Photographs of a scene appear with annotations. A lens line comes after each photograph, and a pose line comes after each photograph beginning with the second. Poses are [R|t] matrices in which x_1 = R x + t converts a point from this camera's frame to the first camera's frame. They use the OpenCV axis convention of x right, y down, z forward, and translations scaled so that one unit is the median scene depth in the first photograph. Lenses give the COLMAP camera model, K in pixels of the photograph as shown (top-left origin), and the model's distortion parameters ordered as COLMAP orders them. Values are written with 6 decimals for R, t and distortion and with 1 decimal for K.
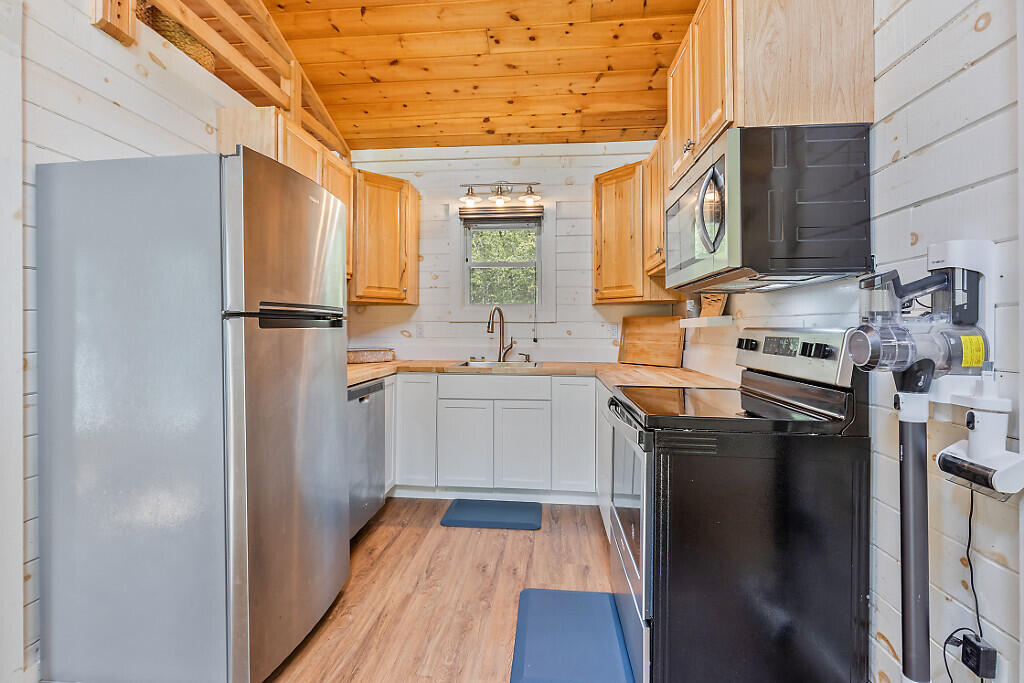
lens RADIAL K [[471.8, 0, 506.6], [0, 471.8, 330.3], [0, 0, 1]] dist [0.000097, -0.000328]
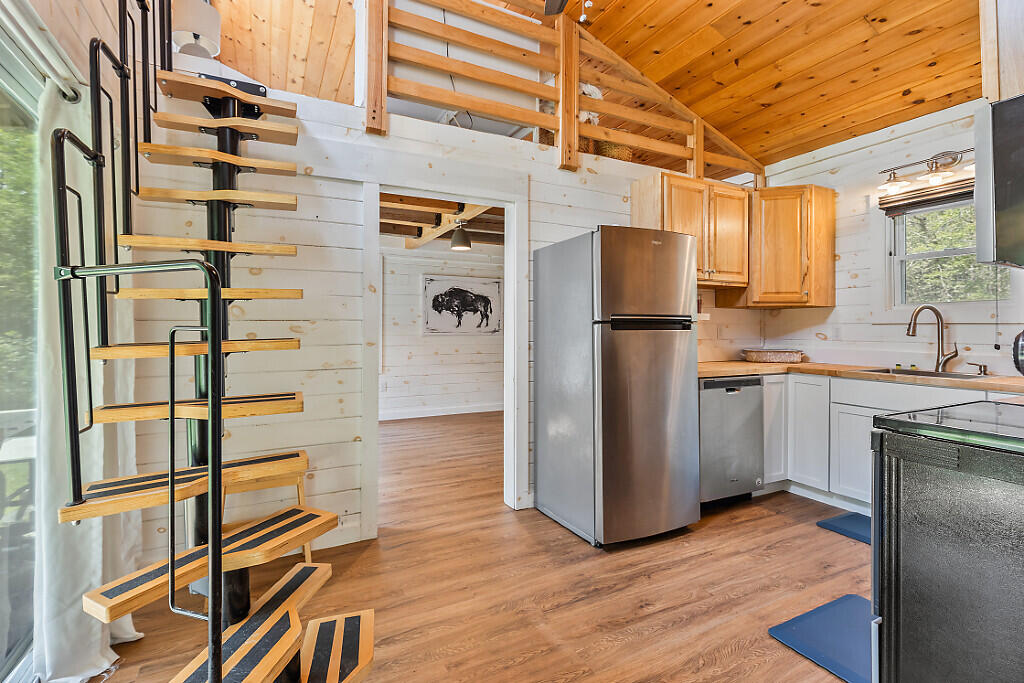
lens RADIAL K [[471.8, 0, 506.6], [0, 471.8, 330.3], [0, 0, 1]] dist [0.000097, -0.000328]
pose [[0.541099, 0.002486, -0.840956, 0.320381], [-0.006345, 0.999979, -0.001126, 0.000119], [0.840935, 0.005945, 0.541103, -0.102203]]
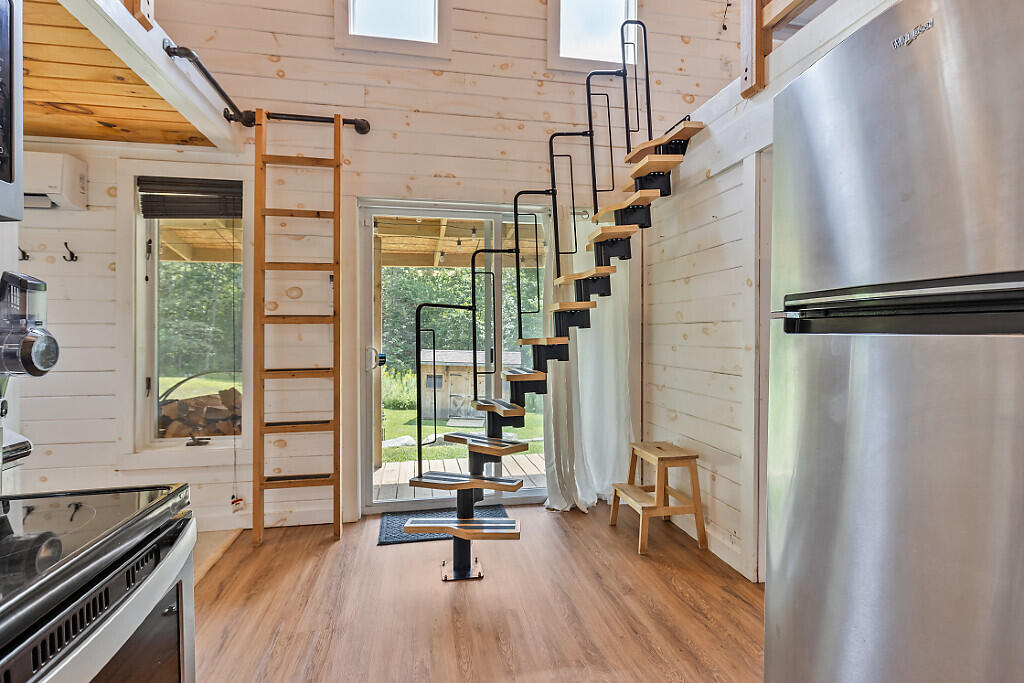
lens RADIAL K [[500.2, 0, 511.6], [0, 500.2, 337.4], [0, 0, 1]] dist [0.000807, 0.000031]
pose [[-0.958459, 0.007257, -0.285138, 0.037420], [0.001833, 0.999812, 0.019284, -0.006746], [0.285225, 0.017960, -0.958292, 0.766548]]
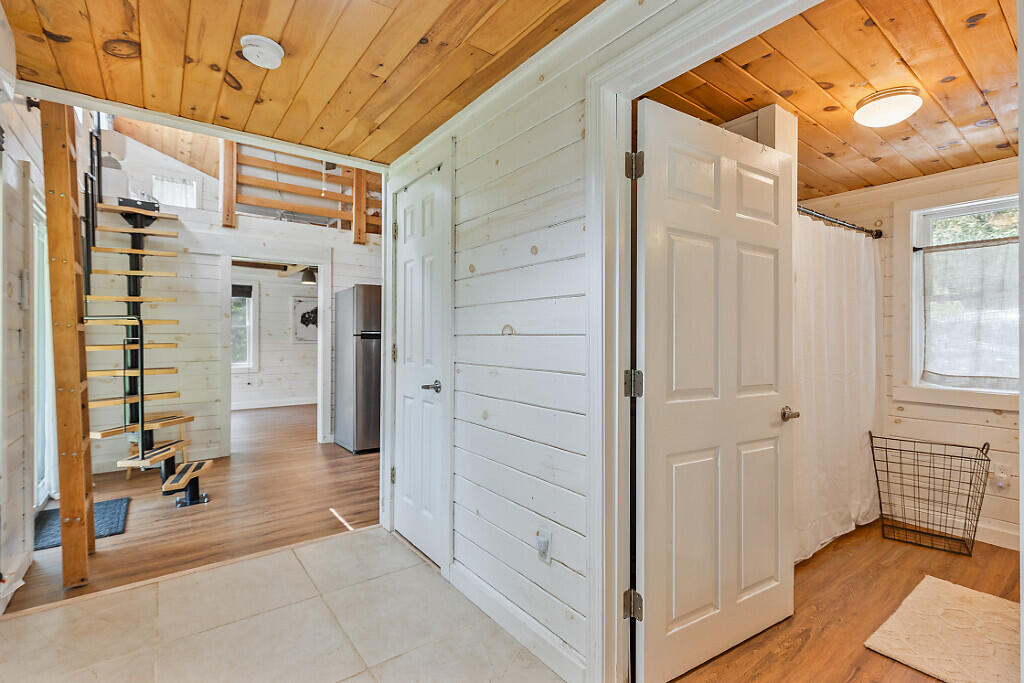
lens RADIAL K [[469.2, 0, 511.9], [0, 469.2, 344.8], [0, 0, 1]] dist [-0.000068, -0.000267]
pose [[0.676630, 0.011754, -0.736229, 1.168348], [-0.007767, 0.999931, 0.008825, -0.002198], [0.736282, -0.000253, 0.676675, -0.186312]]
